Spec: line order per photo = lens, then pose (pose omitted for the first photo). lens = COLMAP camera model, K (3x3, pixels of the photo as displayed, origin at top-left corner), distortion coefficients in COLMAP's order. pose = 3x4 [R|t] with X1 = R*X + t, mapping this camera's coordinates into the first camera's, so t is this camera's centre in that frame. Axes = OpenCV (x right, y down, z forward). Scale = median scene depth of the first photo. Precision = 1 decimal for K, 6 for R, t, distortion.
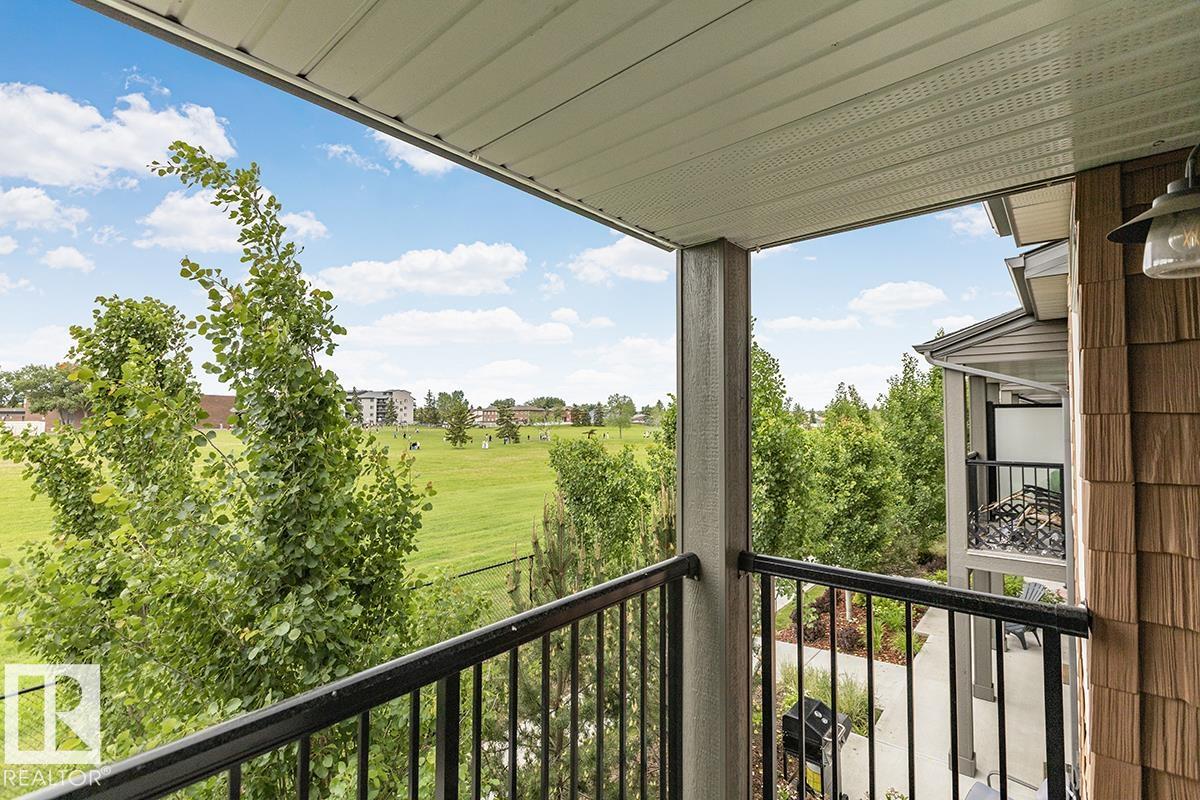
lens RADIAL K [[547.2, 0, 600.0], [0, 547.2, 388.0], [0, 0, 1]] dist [0.000333, -0.000211]
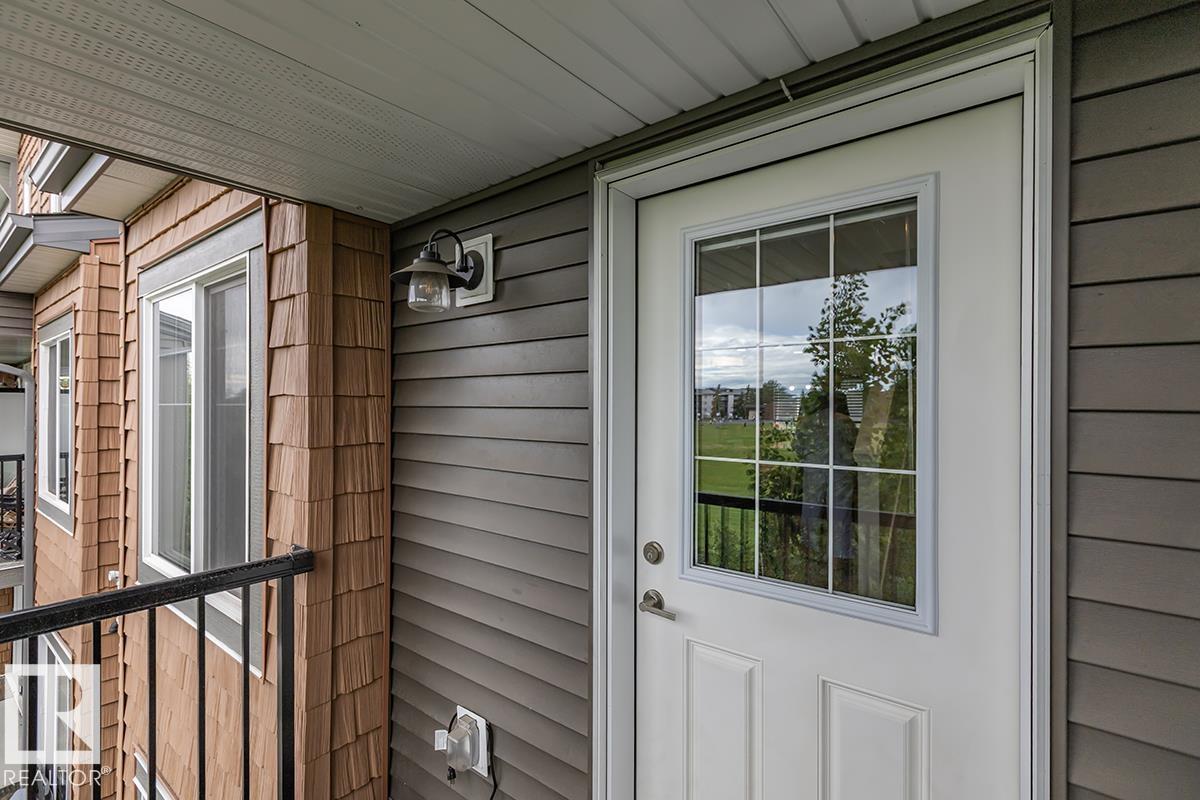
lens RADIAL K [[557.8, 0, 601.4], [0, 557.8, 380.7], [0, 0, 1]] dist [0.005235, 0.000565]
pose [[-0.048415, 0.032458, 0.998300, -0.453922], [-0.050069, 0.998136, -0.034881, 0.025550], [-0.997572, -0.051673, -0.046700, 0.402436]]
